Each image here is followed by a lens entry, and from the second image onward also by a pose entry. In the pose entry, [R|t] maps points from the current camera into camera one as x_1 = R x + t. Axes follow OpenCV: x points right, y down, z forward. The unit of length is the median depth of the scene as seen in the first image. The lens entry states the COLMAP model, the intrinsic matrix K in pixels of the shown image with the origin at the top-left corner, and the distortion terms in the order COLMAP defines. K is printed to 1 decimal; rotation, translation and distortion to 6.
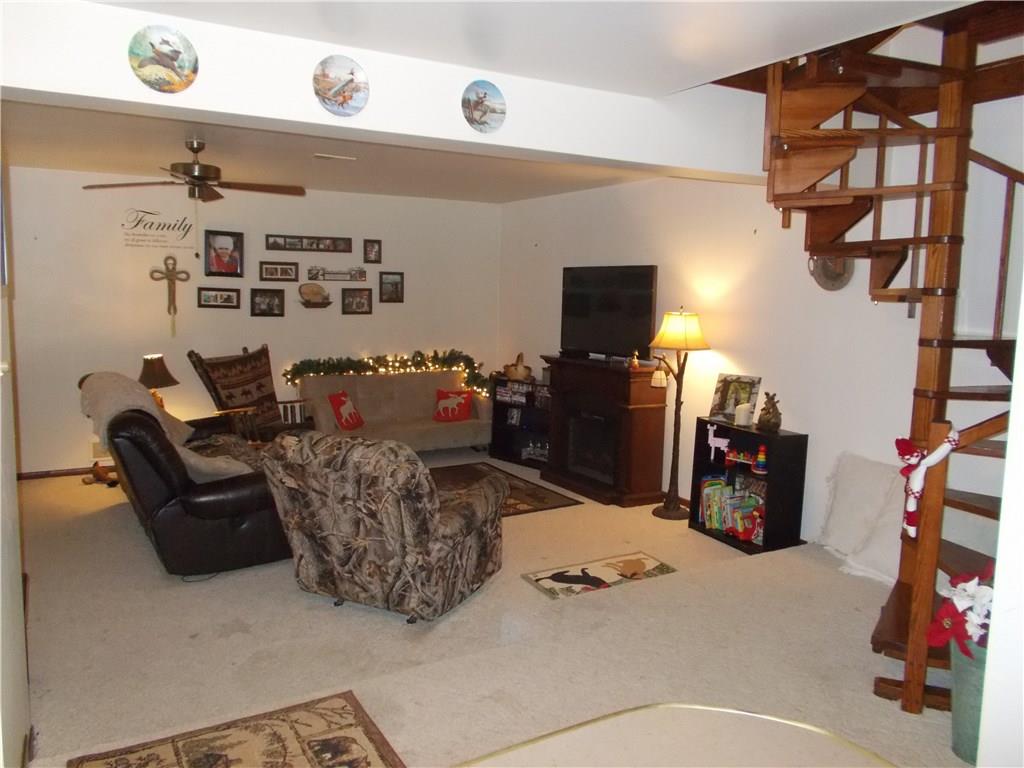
lens RADIAL K [[781.5, 0, 508.7], [0, 781.5, 385.0], [0, 0, 1]] dist [0.007547, -0.008489]
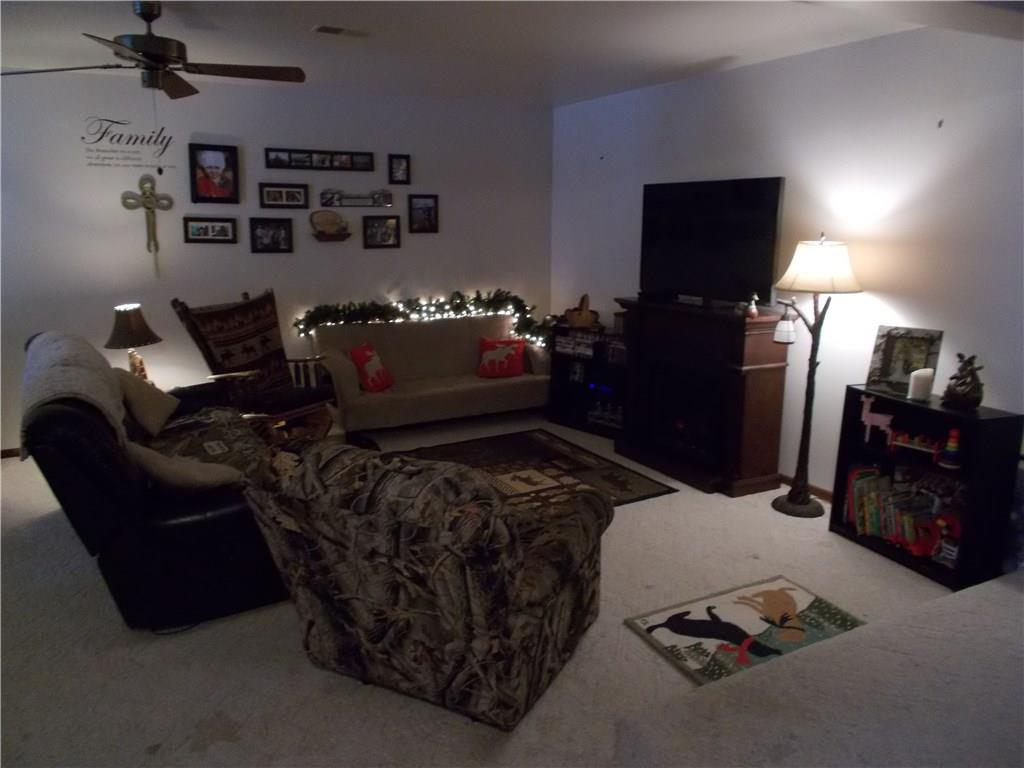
lens RADIAL K [[781.5, 0, 511.1], [0, 781.5, 380.9], [0, 0, 1]] dist [0.007547, -0.008489]
pose [[0.999517, -0.009214, -0.029688, -0.050472], [0.011723, 0.996272, 0.085463, -0.028088], [0.028789, -0.085770, 0.995899, 0.245683]]
